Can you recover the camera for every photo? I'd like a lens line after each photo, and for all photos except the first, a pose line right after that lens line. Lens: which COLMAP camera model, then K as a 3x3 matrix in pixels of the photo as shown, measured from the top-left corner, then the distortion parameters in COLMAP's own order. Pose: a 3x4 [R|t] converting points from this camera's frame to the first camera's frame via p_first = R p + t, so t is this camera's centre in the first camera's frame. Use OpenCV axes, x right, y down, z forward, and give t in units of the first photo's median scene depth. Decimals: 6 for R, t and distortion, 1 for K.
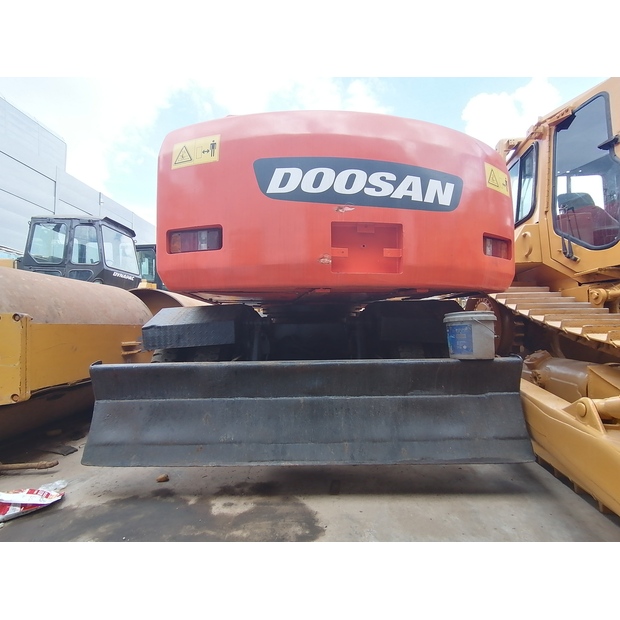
lens RADIAL K [[325.9, 0, 317.3], [0, 325.9, 320.9], [0, 0, 1]] dist [0.022660, -0.026698]
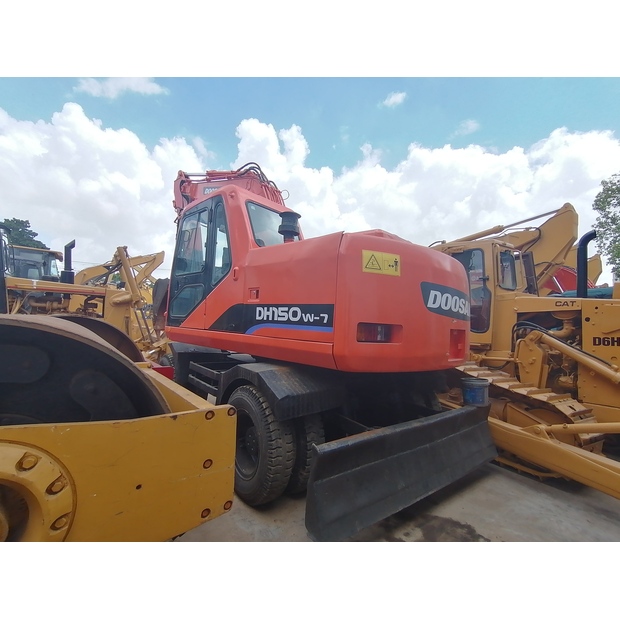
lens RADIAL K [[325.9, 0, 317.3], [0, 325.9, 320.9], [0, 0, 1]] dist [0.022660, -0.026698]
pose [[0.762337, 0.056538, 0.644706, -1.444085], [-0.060690, 0.998032, -0.015760, -0.277173], [-0.644328, -0.027113, 0.764269, 0.212472]]
